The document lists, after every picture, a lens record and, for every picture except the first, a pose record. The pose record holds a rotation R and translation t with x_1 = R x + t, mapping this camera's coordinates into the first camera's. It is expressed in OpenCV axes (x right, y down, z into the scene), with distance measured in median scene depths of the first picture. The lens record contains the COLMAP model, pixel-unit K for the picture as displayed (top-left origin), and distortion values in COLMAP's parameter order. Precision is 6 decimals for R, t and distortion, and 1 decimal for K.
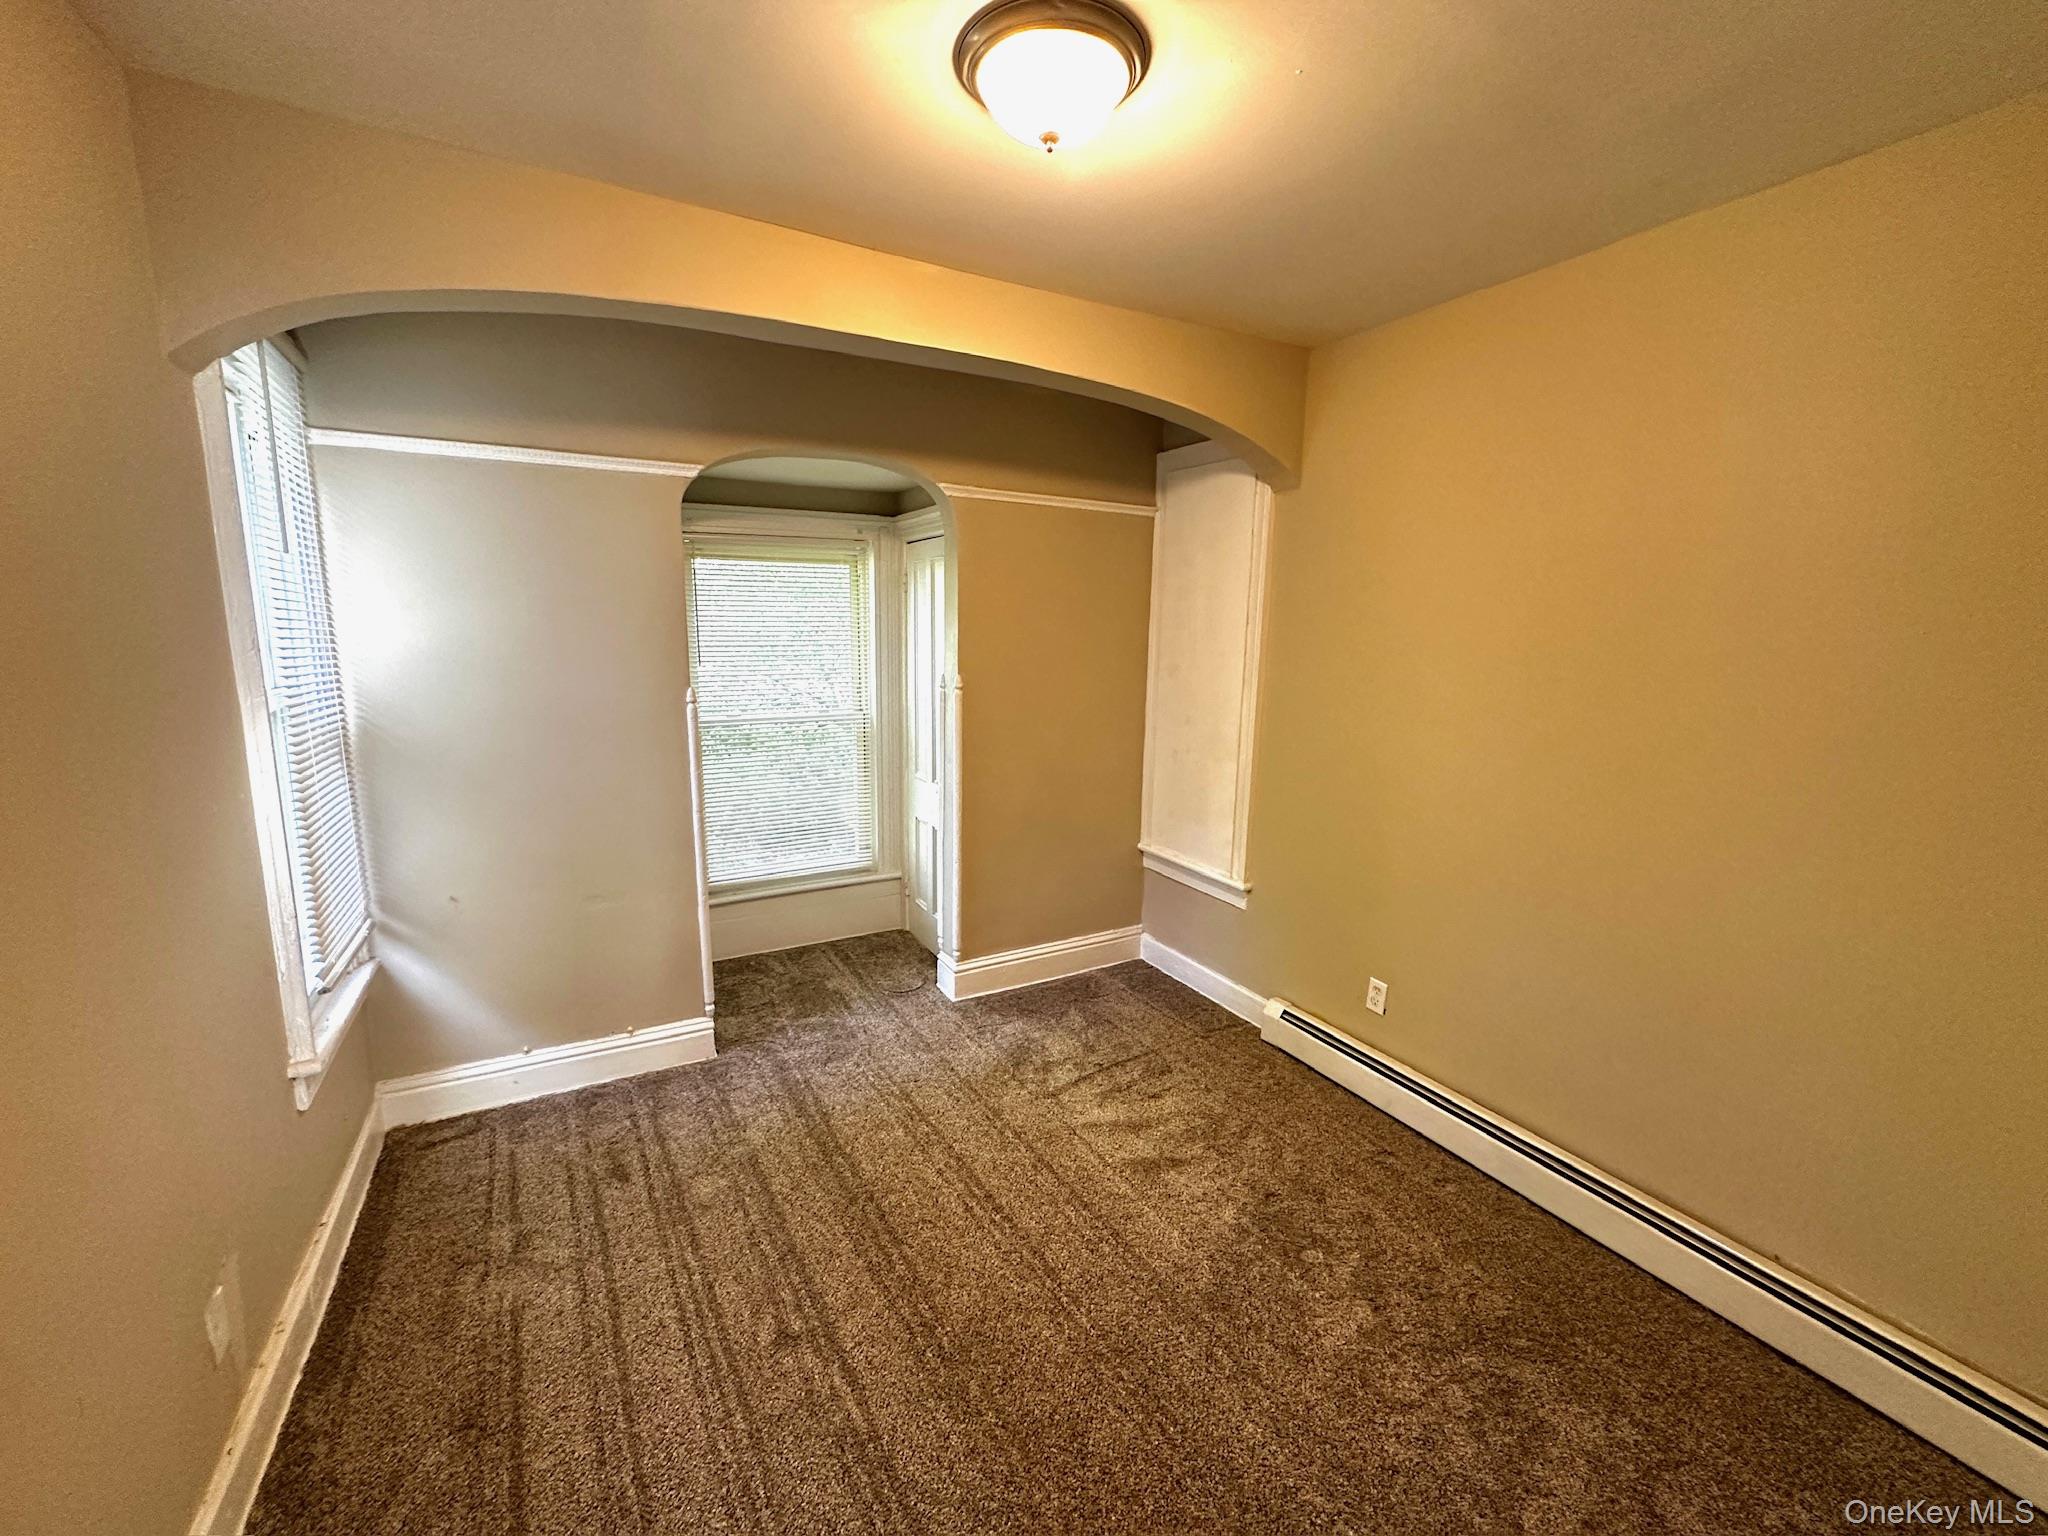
lens RADIAL K [[815.9, 0, 1025.5], [0, 815.9, 766.4], [0, 0, 1]] dist [0.002151, 0.000137]
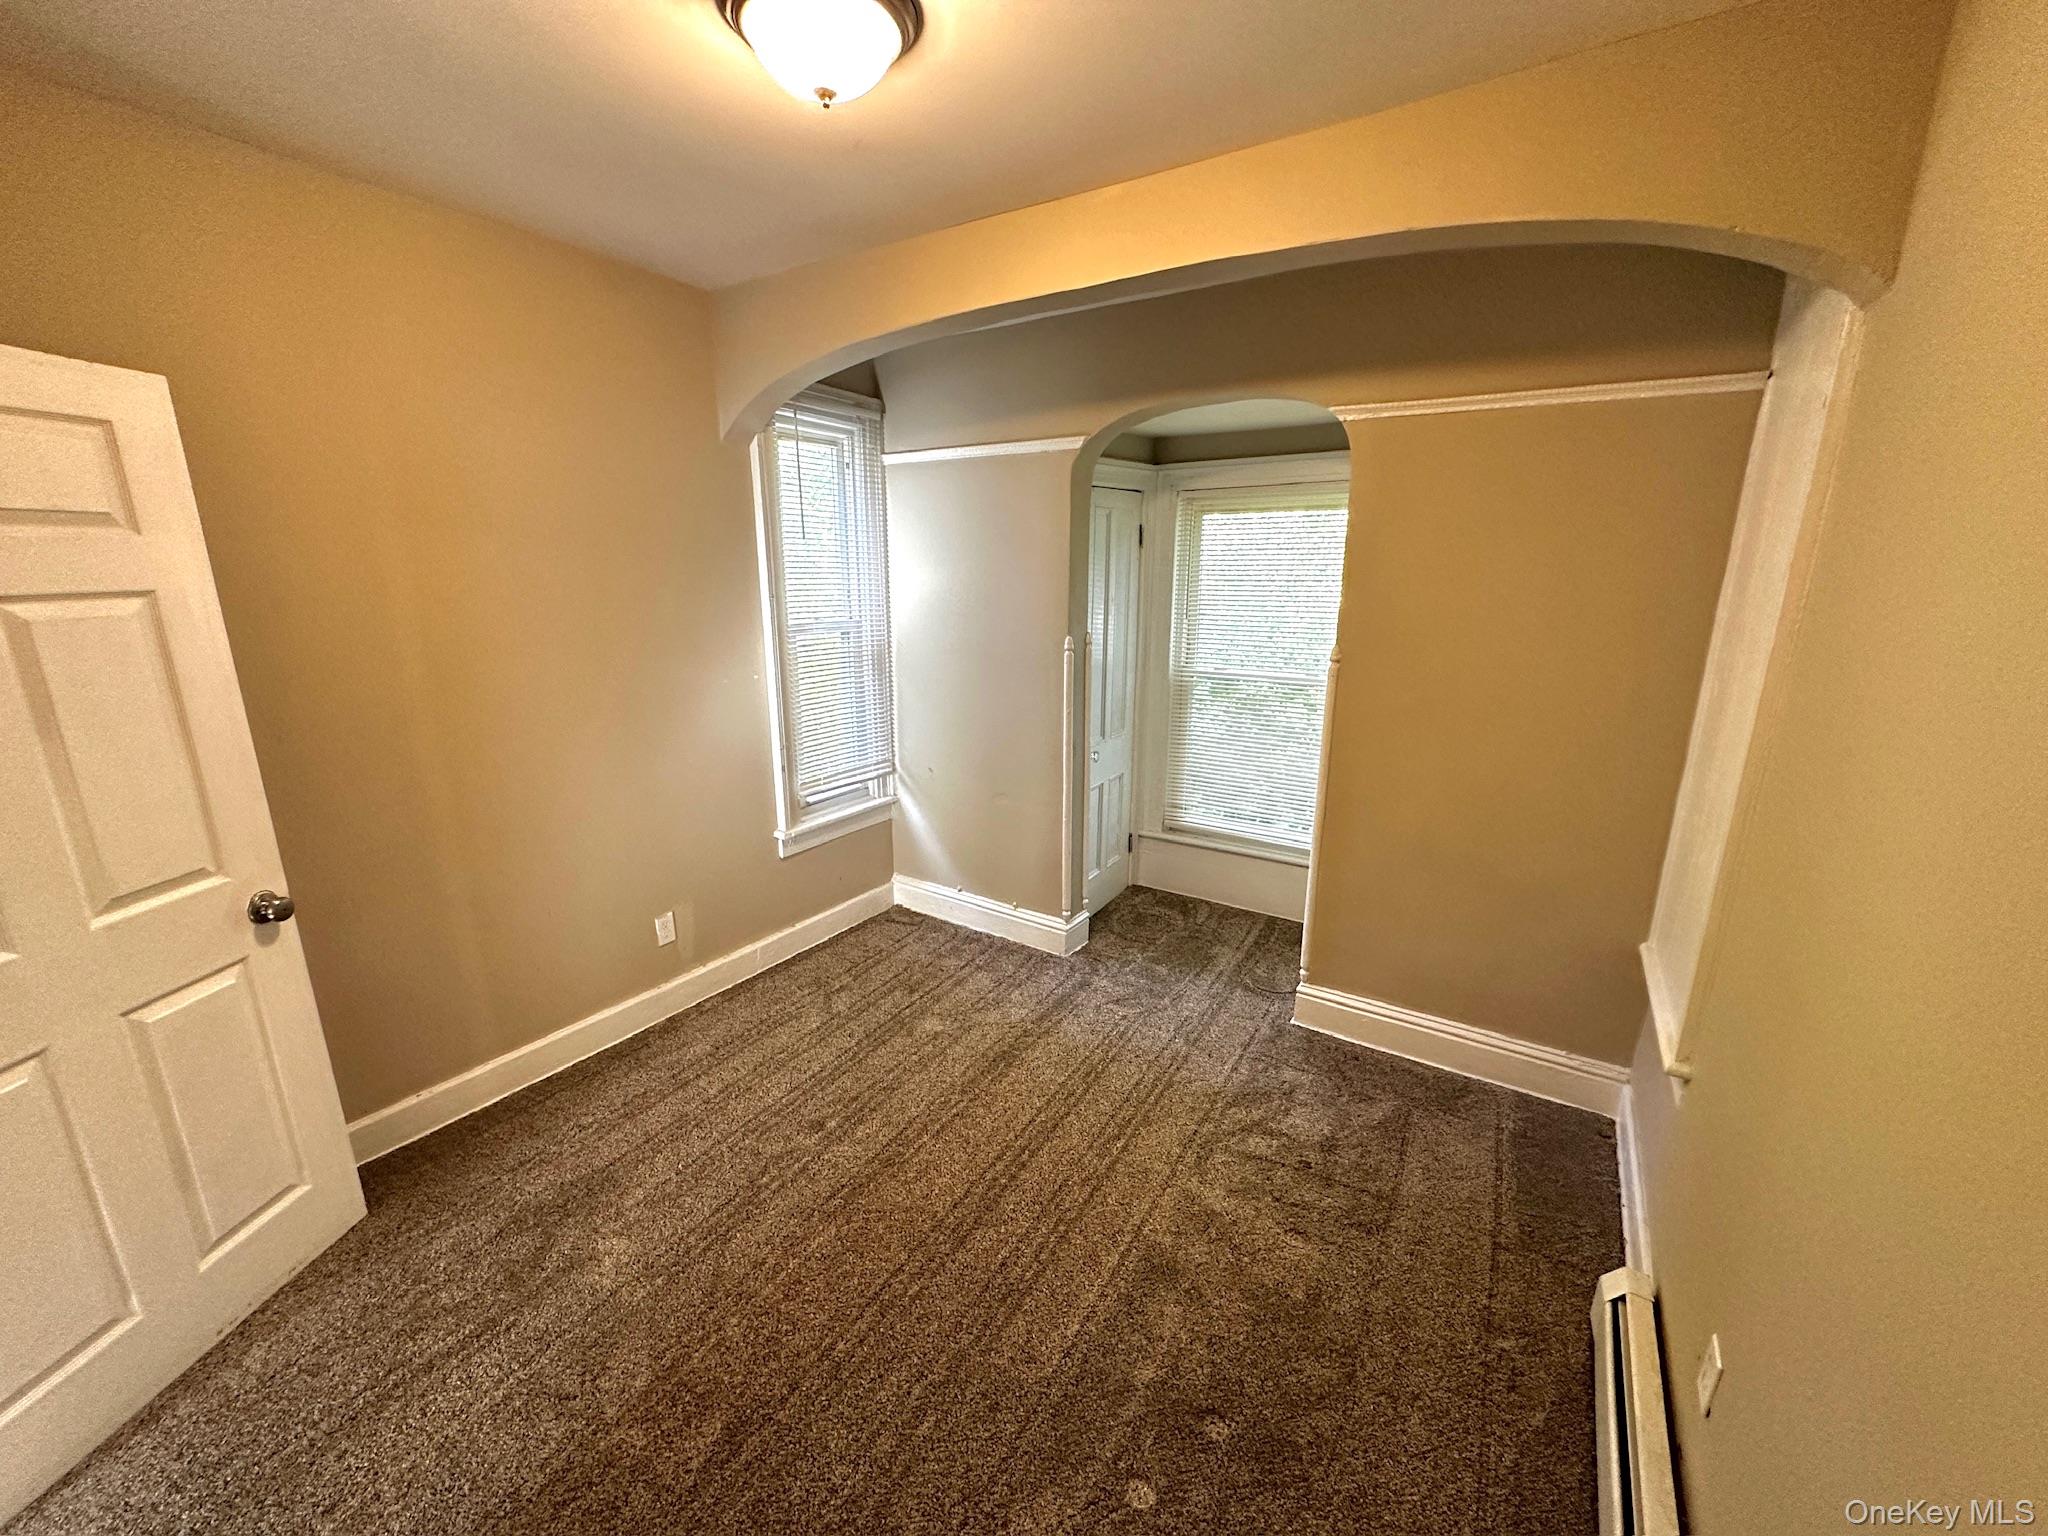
lens RADIAL K [[815.9, 0, 1024.8], [0, 815.9, 767.7], [0, 0, 1]] dist [0.002151, 0.000137]
pose [[0.472635, 0.206425, -0.856741, 0.526525], [-0.147987, 0.976965, 0.153753, -0.076274], [0.868744, 0.054118, 0.492296, 0.355110]]
